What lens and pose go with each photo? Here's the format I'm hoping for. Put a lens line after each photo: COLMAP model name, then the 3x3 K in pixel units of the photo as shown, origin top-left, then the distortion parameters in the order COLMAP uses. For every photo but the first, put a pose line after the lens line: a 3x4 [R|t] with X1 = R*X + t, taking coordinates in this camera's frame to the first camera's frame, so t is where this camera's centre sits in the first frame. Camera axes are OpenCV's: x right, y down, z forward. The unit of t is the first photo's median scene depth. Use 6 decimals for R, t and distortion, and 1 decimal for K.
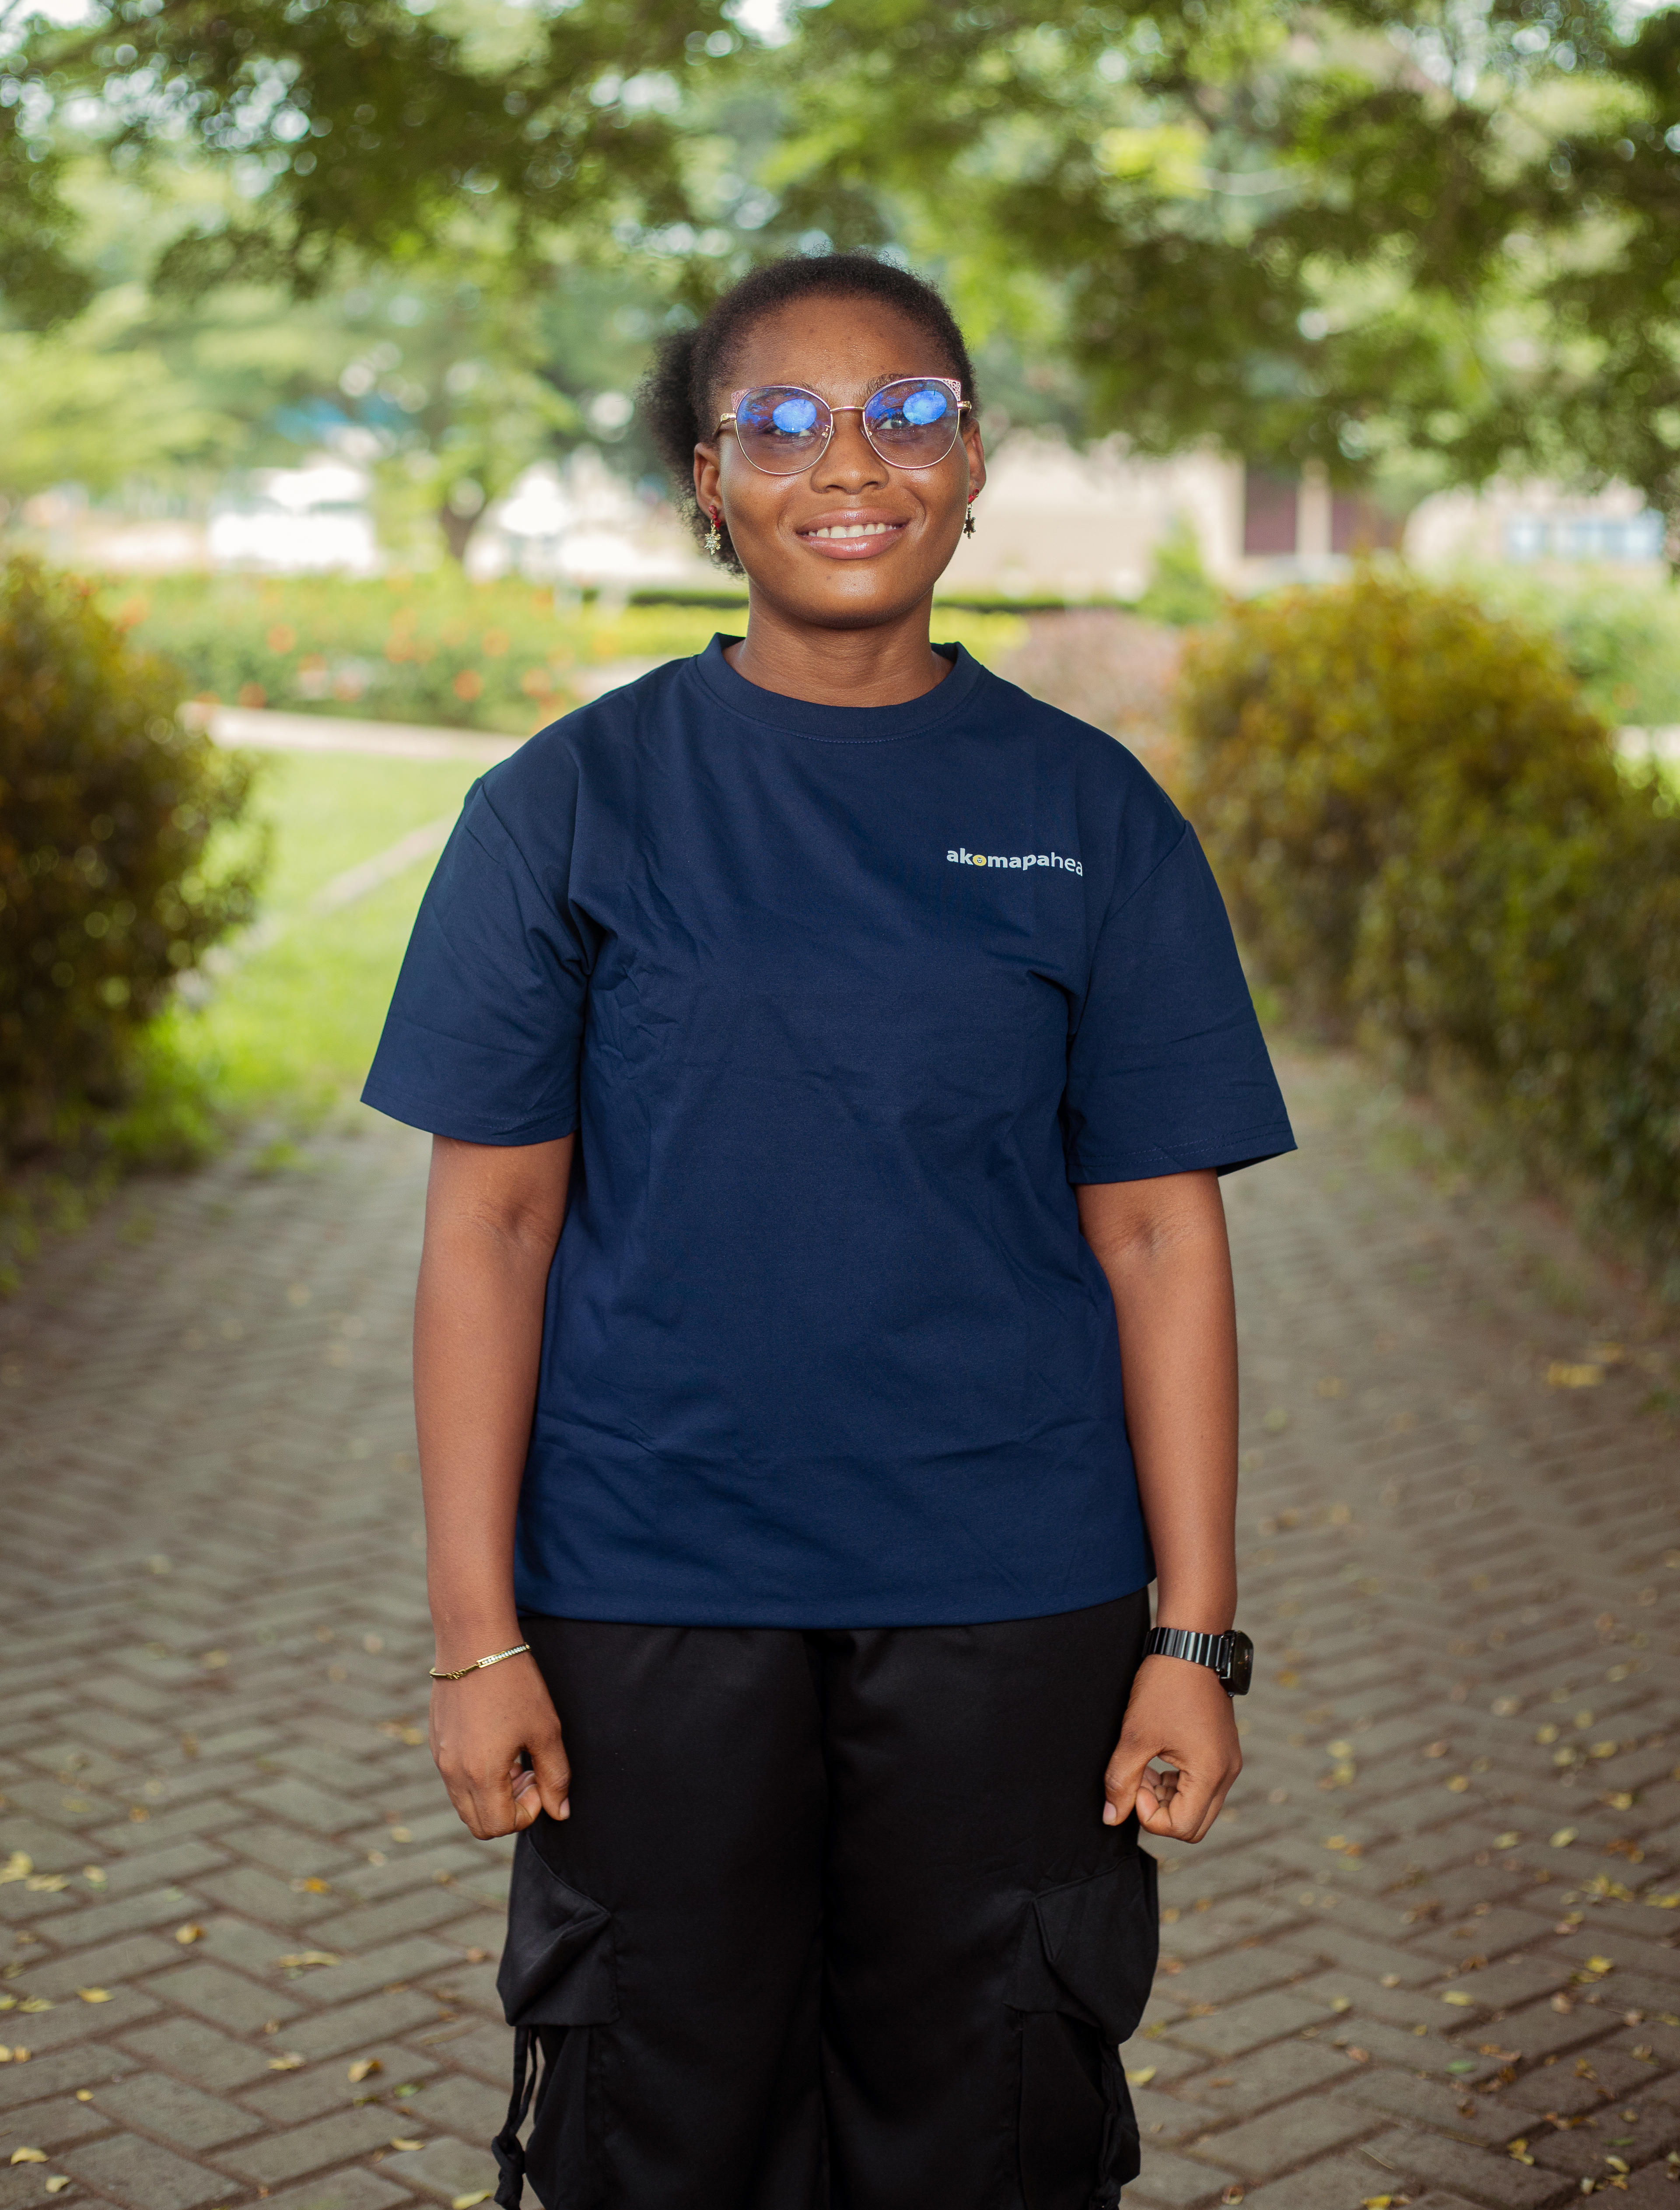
lens RADIAL K [[3950.5, 0, 870.9], [0, 3950.5, 1032.4], [0, 0, 1]] dist [-0.132344, 0.000000]
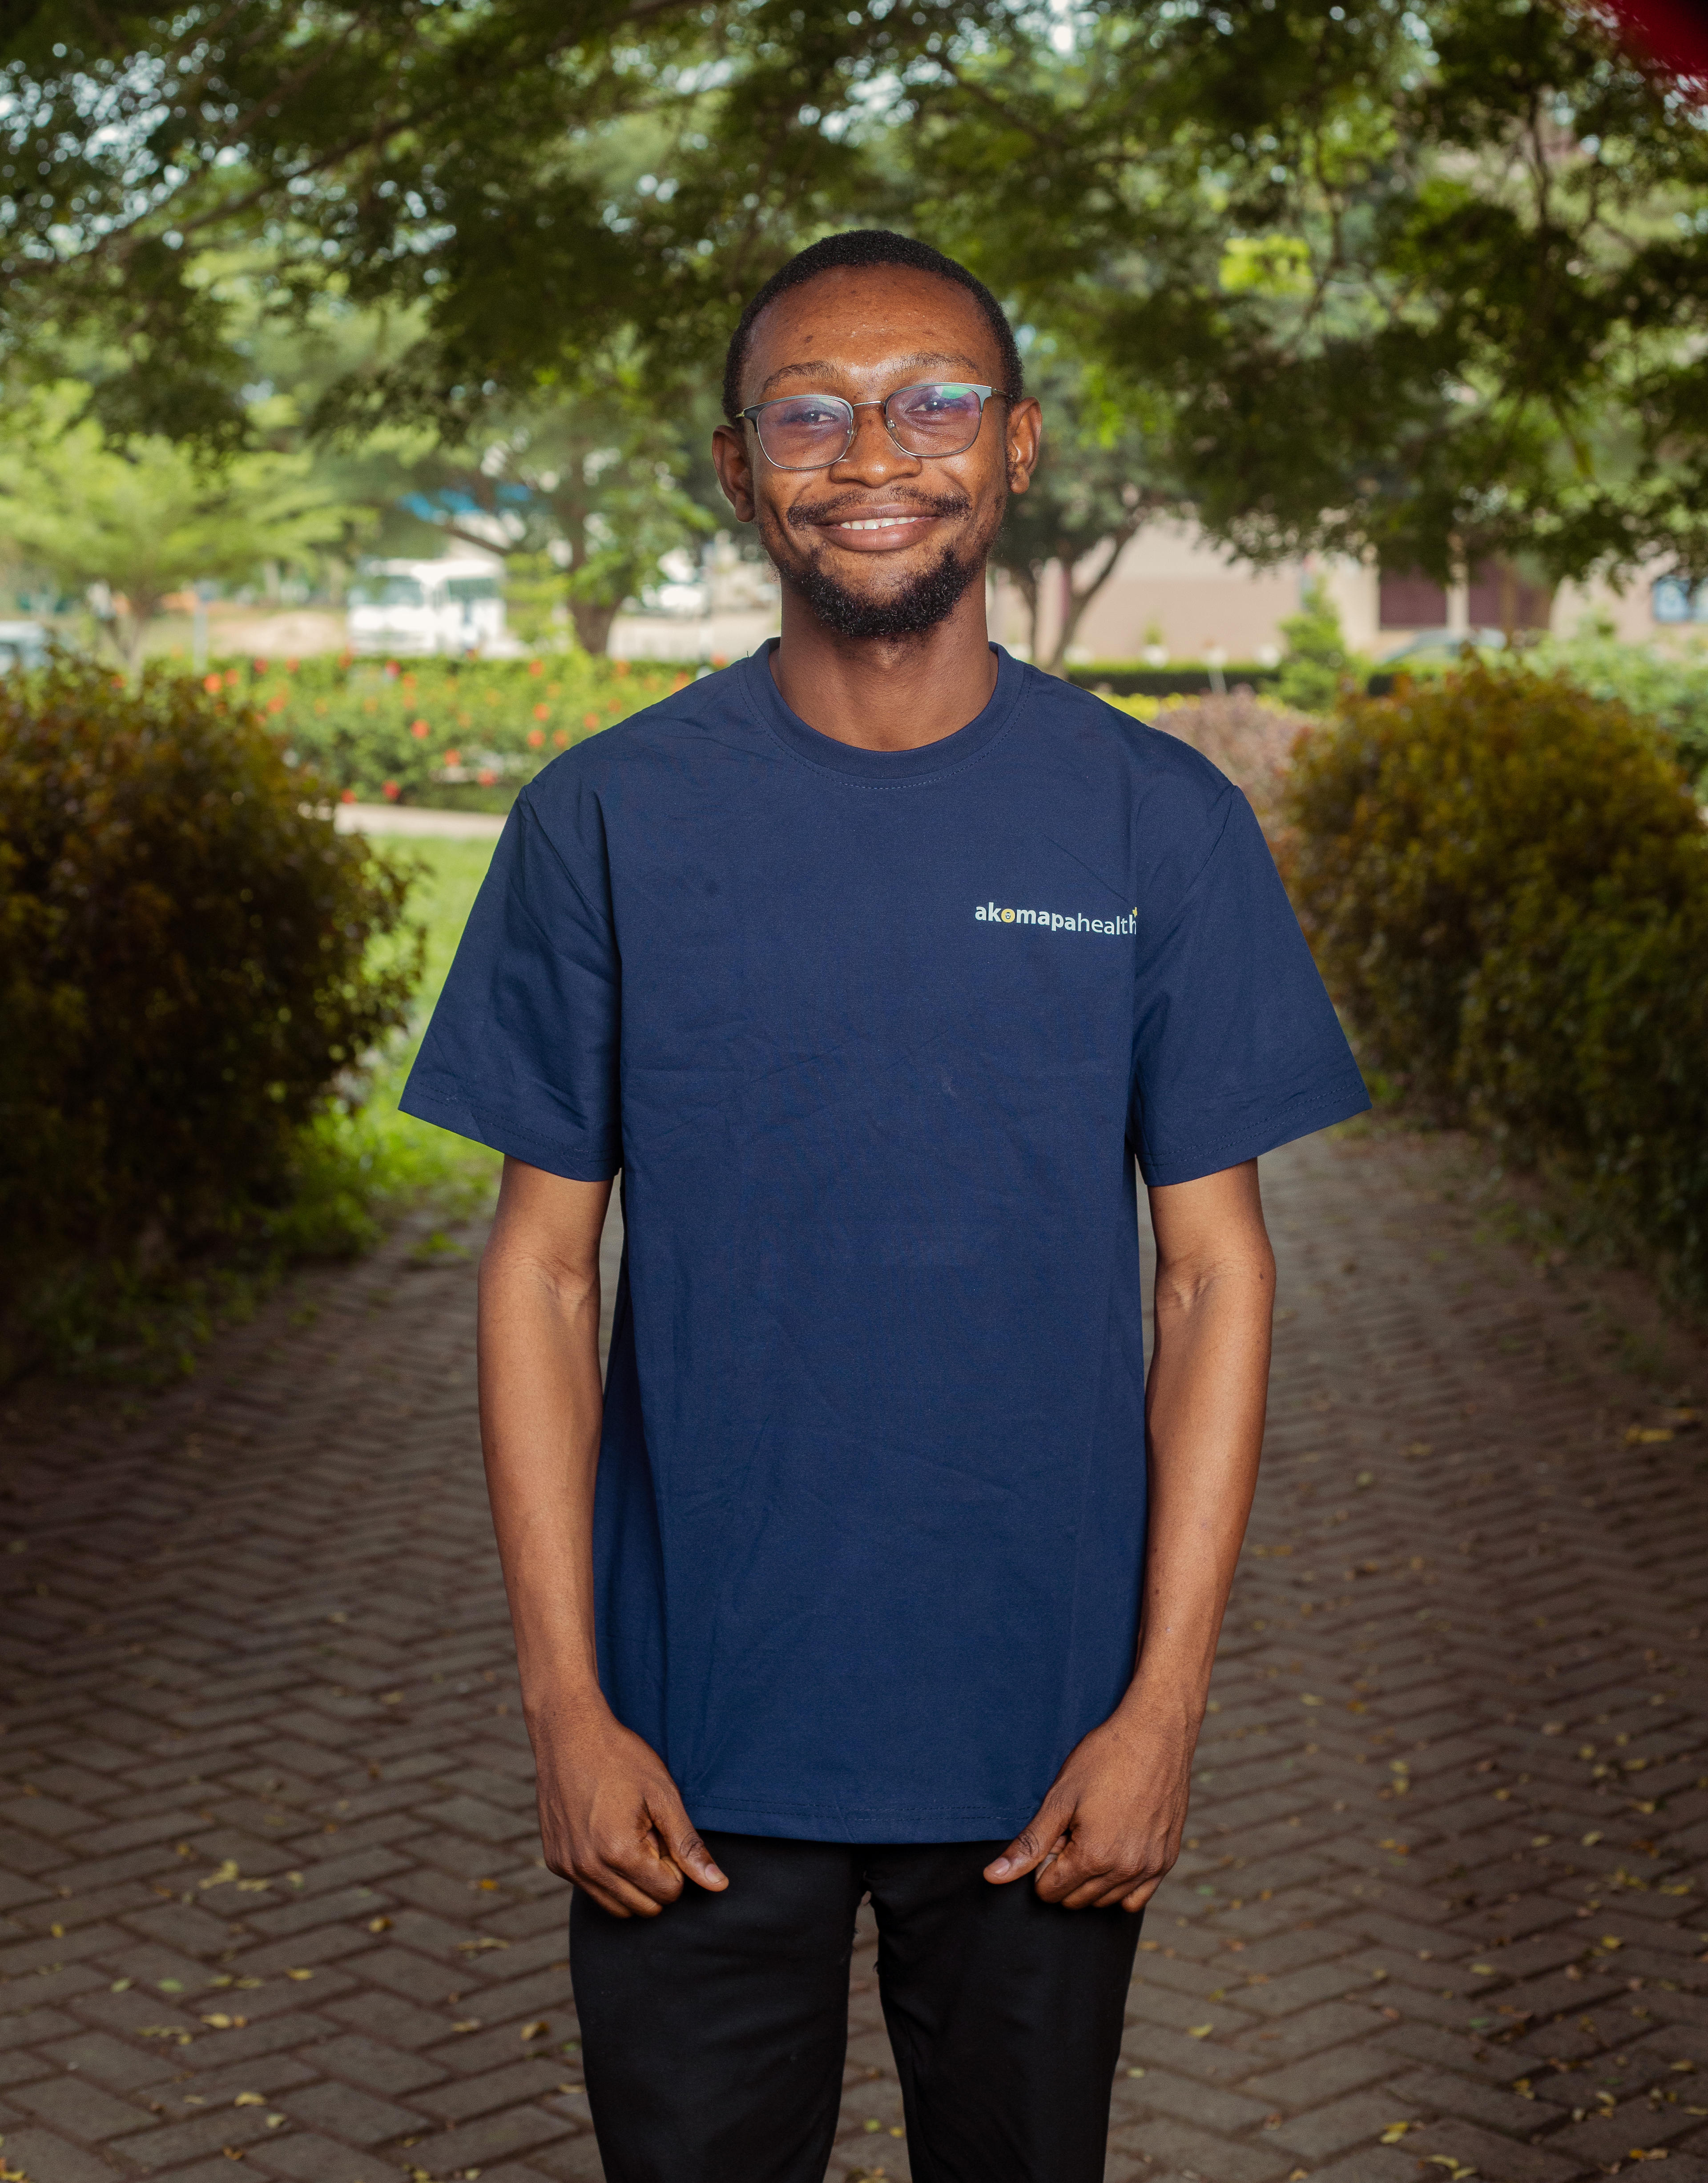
lens RADIAL K [[4086.3, 0, 893.7], [0, 4086.3, 940.3], [0, 0, 1]] dist [-0.120409, 0.000000]
pose [[0.999376, -0.014938, -0.032019, 0.015400], [0.013618, 0.999064, -0.041056, -0.006151], [0.032602, 0.040595, 0.998644, -0.157656]]
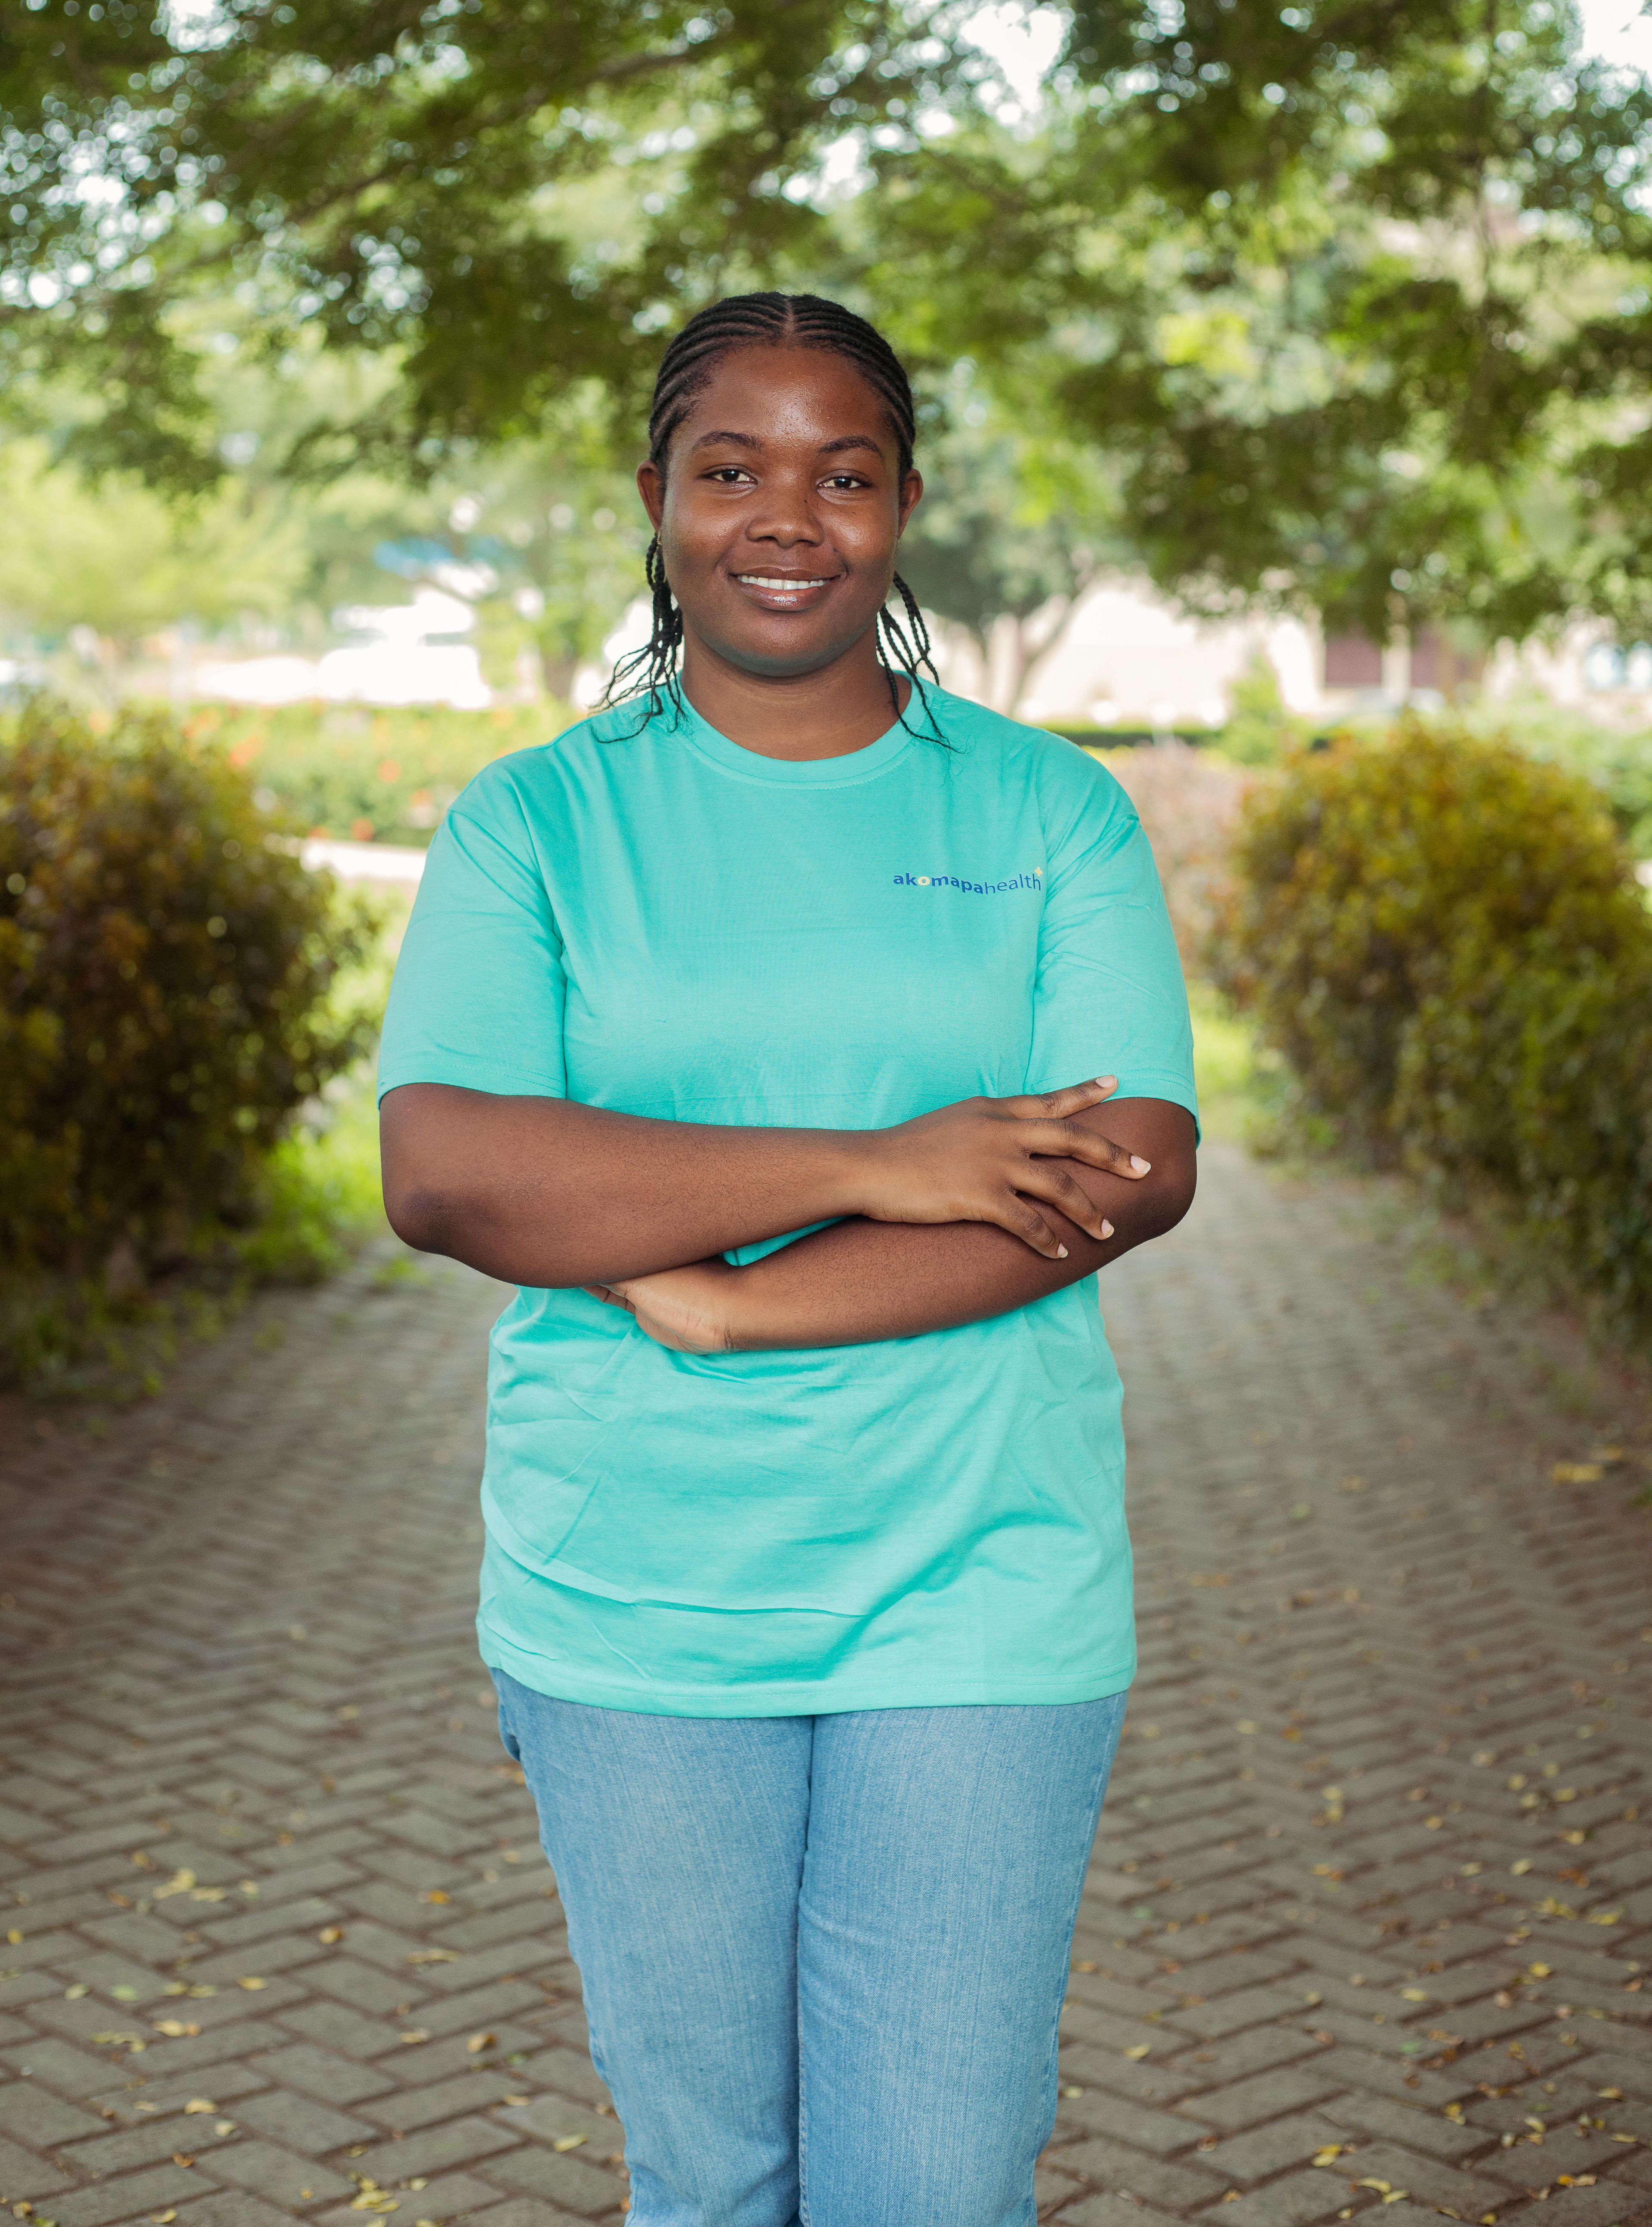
lens RADIAL K [[3936.2, 0, 854.3], [0, 3936.2, 1032.4], [0, 0, 1]] dist [-0.115722, 0.000000]
pose [[0.999554, -0.000013, -0.029847, 0.013704], [-0.000863, 0.999569, -0.029345, -0.004493], [0.029835, 0.029358, 0.999124, -0.137835]]
